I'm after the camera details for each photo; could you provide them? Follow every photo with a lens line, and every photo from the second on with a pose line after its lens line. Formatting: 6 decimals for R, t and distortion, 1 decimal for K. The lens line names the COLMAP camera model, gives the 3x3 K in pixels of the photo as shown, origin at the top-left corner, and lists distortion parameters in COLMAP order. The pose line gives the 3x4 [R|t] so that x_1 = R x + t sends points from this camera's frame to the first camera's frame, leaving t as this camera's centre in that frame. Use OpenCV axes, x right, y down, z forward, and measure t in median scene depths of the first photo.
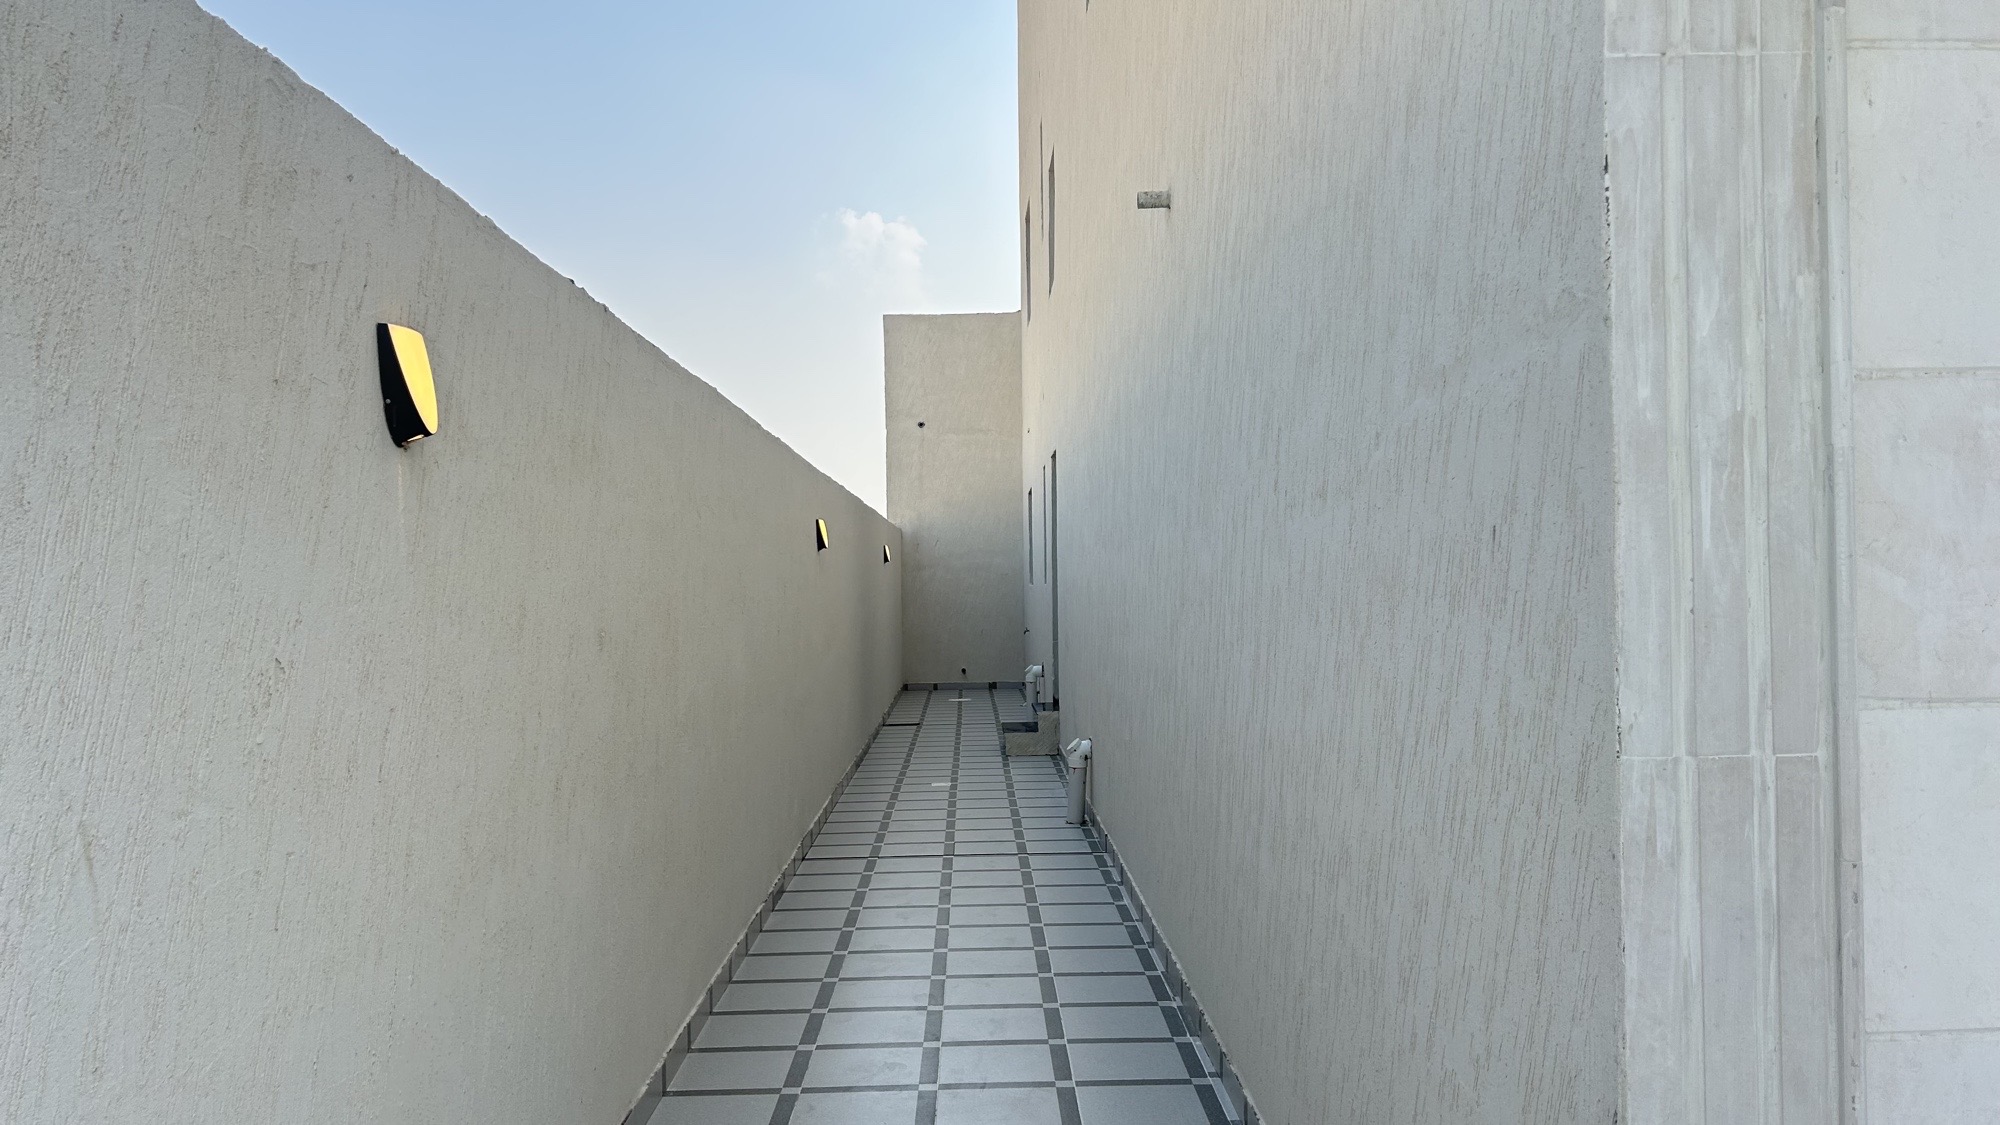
lens RADIAL K [[1525.7, 0, 1000.0], [0, 1525.7, 562.5], [0, 0, 1]] dist [0.091630, -0.190247]
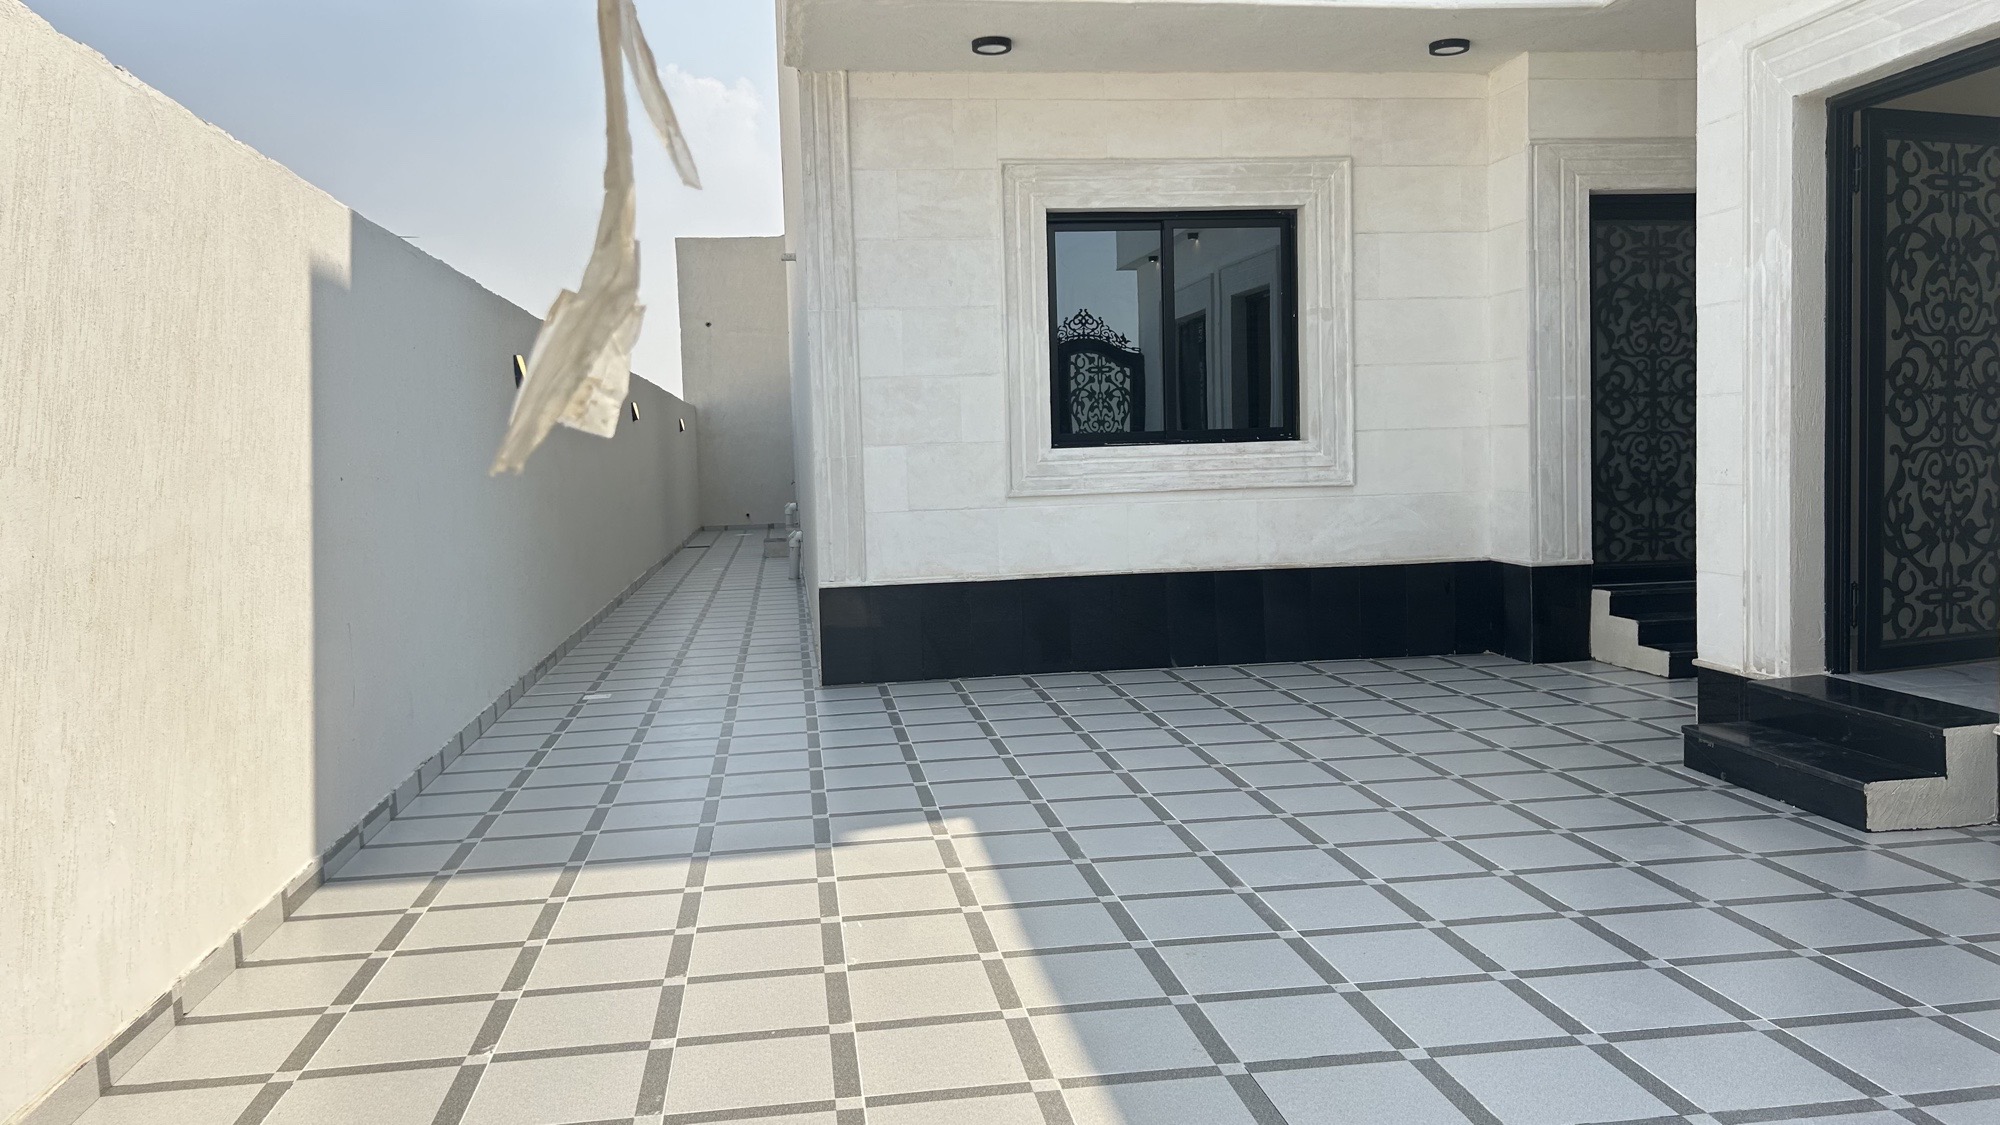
lens RADIAL K [[1541.8, 0, 1000.0], [0, 1541.8, 562.5], [0, 0, 1]] dist [0.030926, -0.001284]
pose [[0.992736, -0.023586, 0.117979, 0.074283], [0.013831, 0.996468, 0.082826, 0.011335], [-0.119515, -0.080593, 0.989556, -0.723980]]
